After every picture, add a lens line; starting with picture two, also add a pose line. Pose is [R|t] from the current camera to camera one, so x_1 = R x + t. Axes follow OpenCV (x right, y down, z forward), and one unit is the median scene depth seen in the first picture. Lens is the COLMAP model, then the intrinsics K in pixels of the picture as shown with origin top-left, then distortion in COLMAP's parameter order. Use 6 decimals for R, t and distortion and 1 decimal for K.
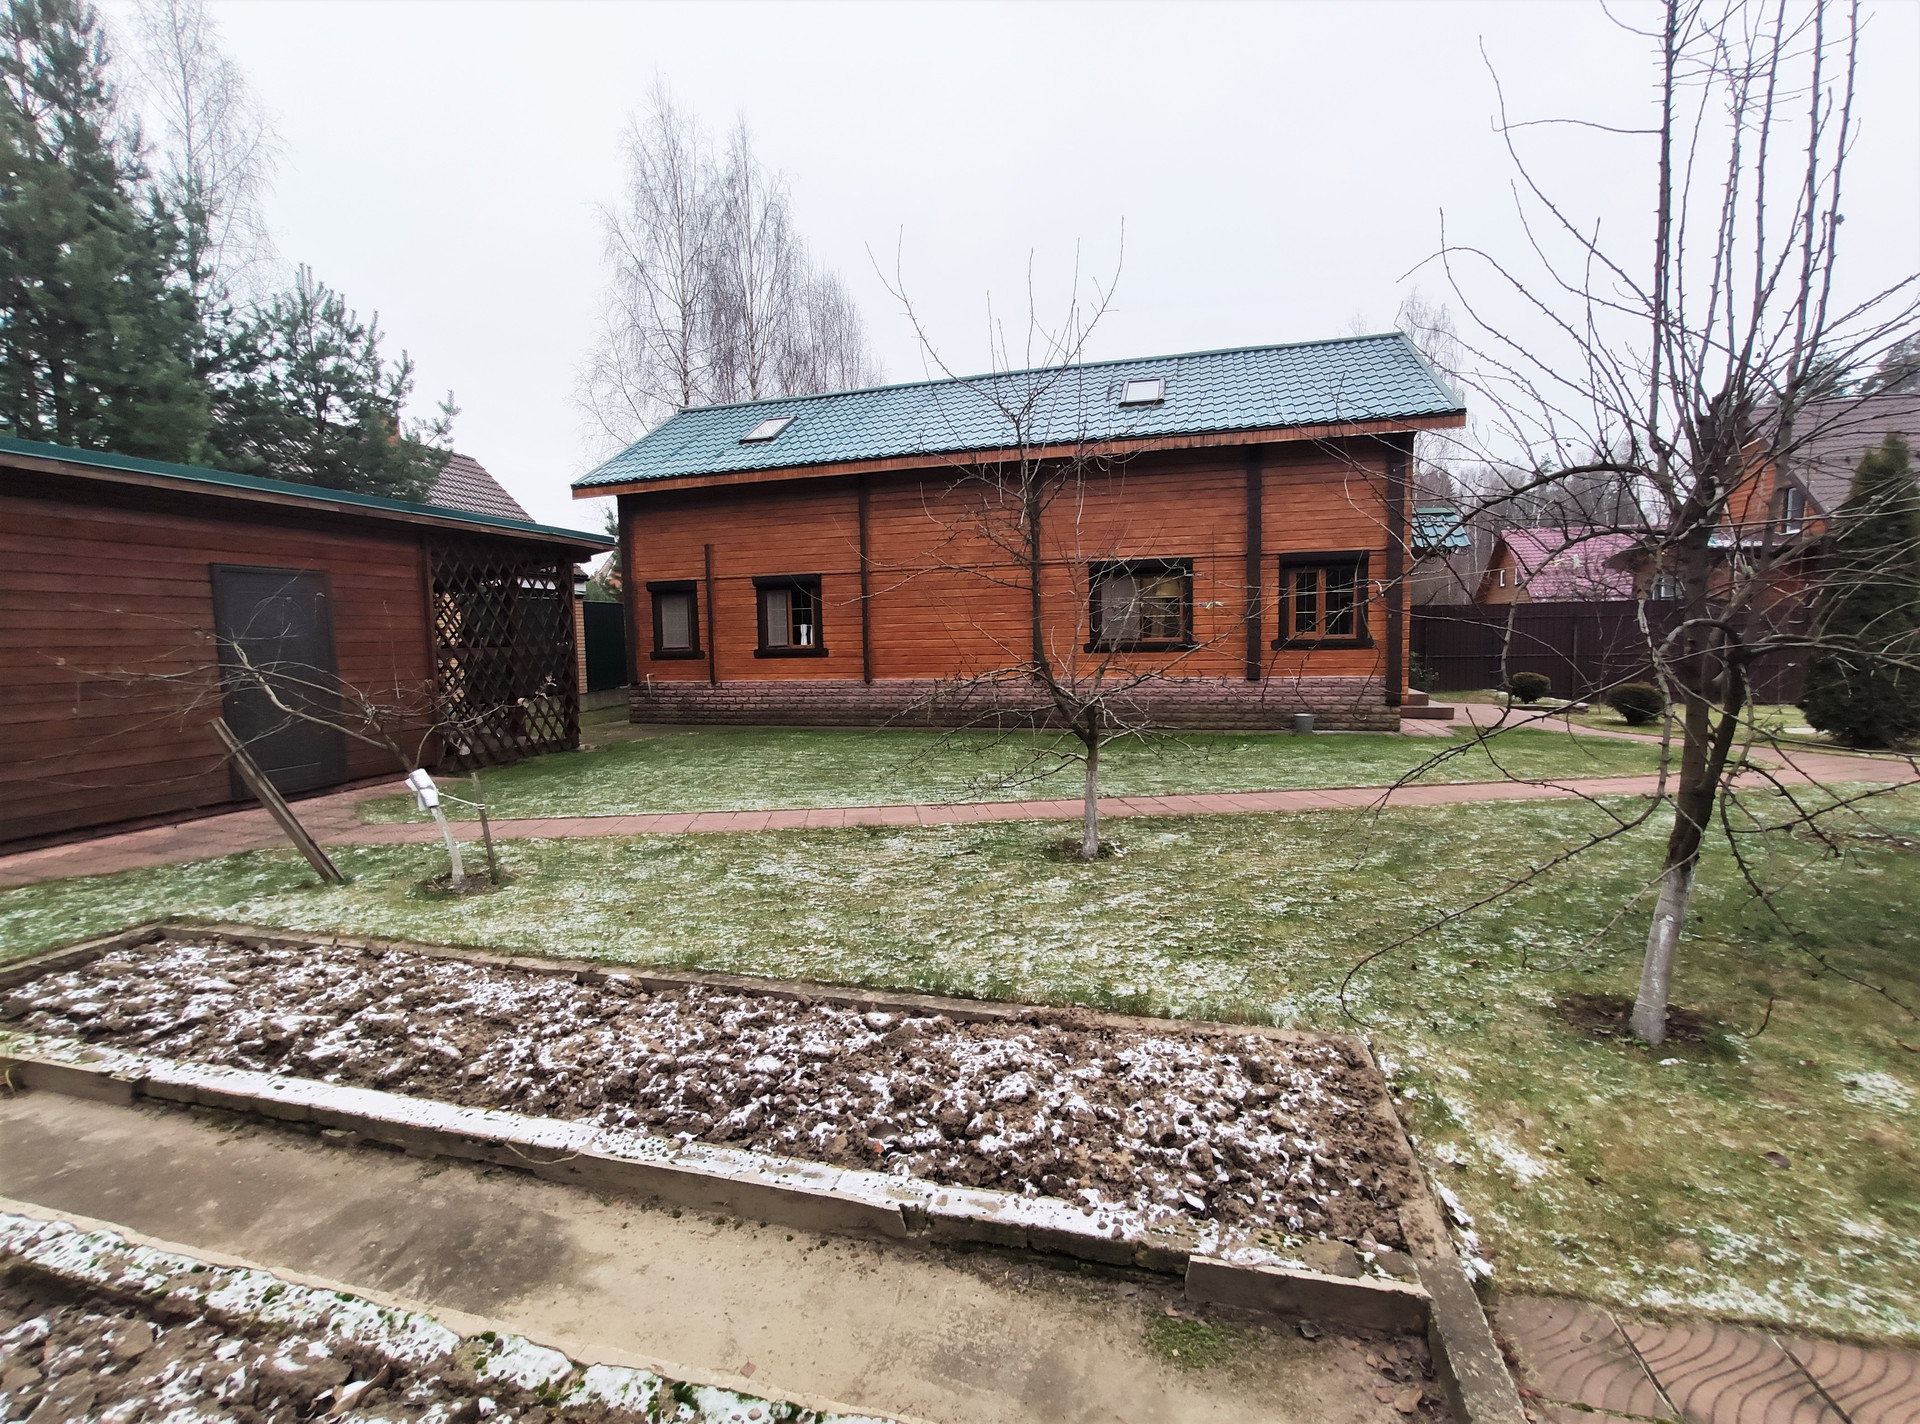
lens RADIAL K [[831.6, 0, 970.6], [0, 831.6, 714.2], [0, 0, 1]] dist [-0.021093, 0.007638]
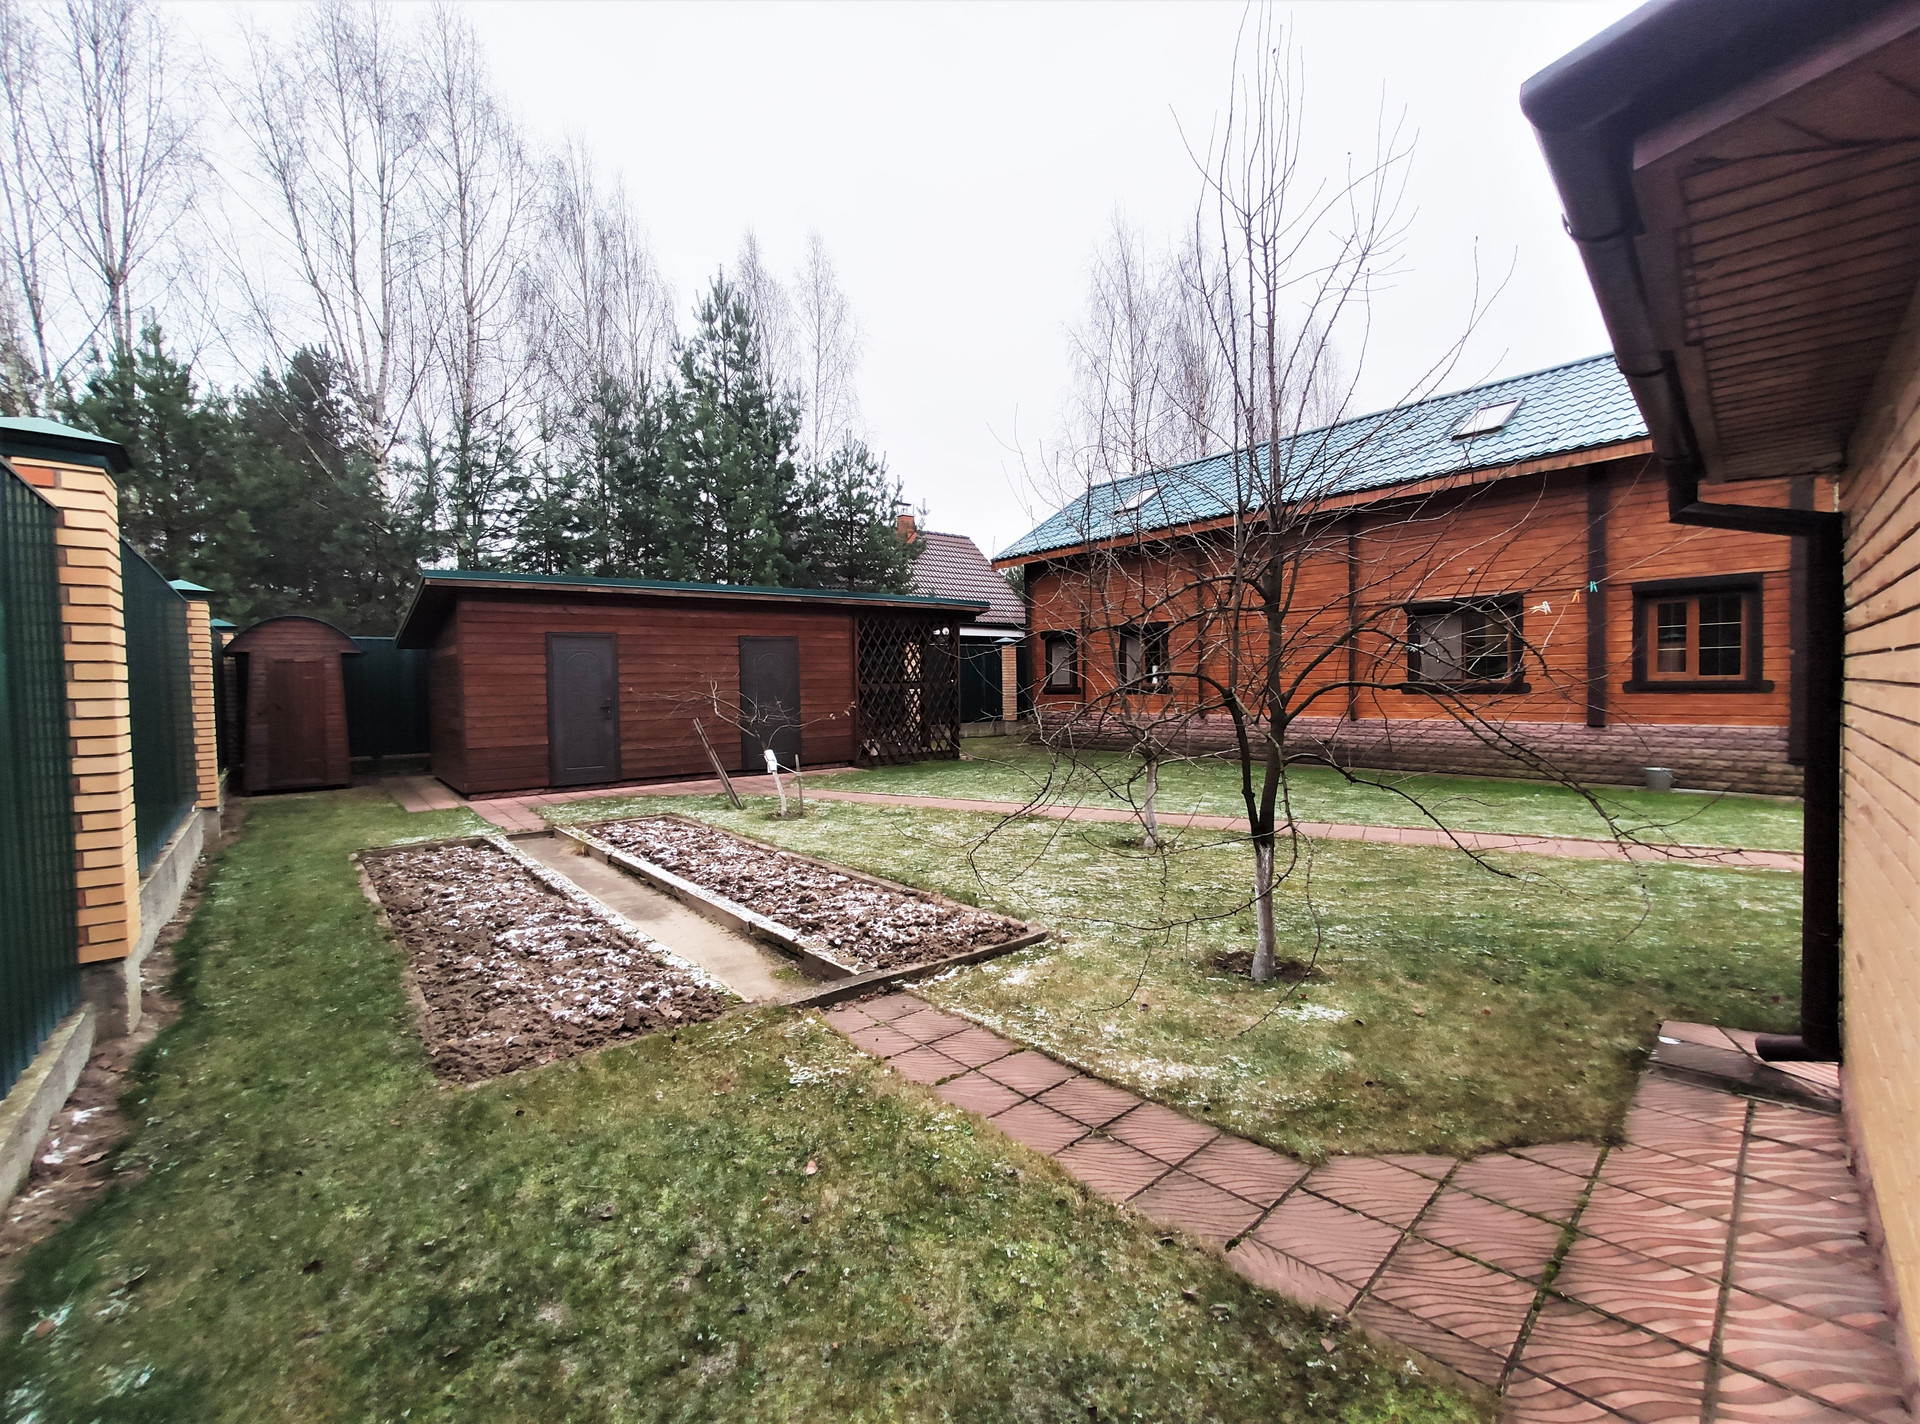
lens RADIAL K [[831.6, 0, 963.7], [0, 831.6, 719.2], [0, 0, 1]] dist [-0.021093, 0.007638]
pose [[0.812543, 0.031710, -0.582038, 0.298421], [-0.053896, 0.998329, -0.020850, 0.005530], [0.580404, 0.048311, 0.812894, -0.102114]]
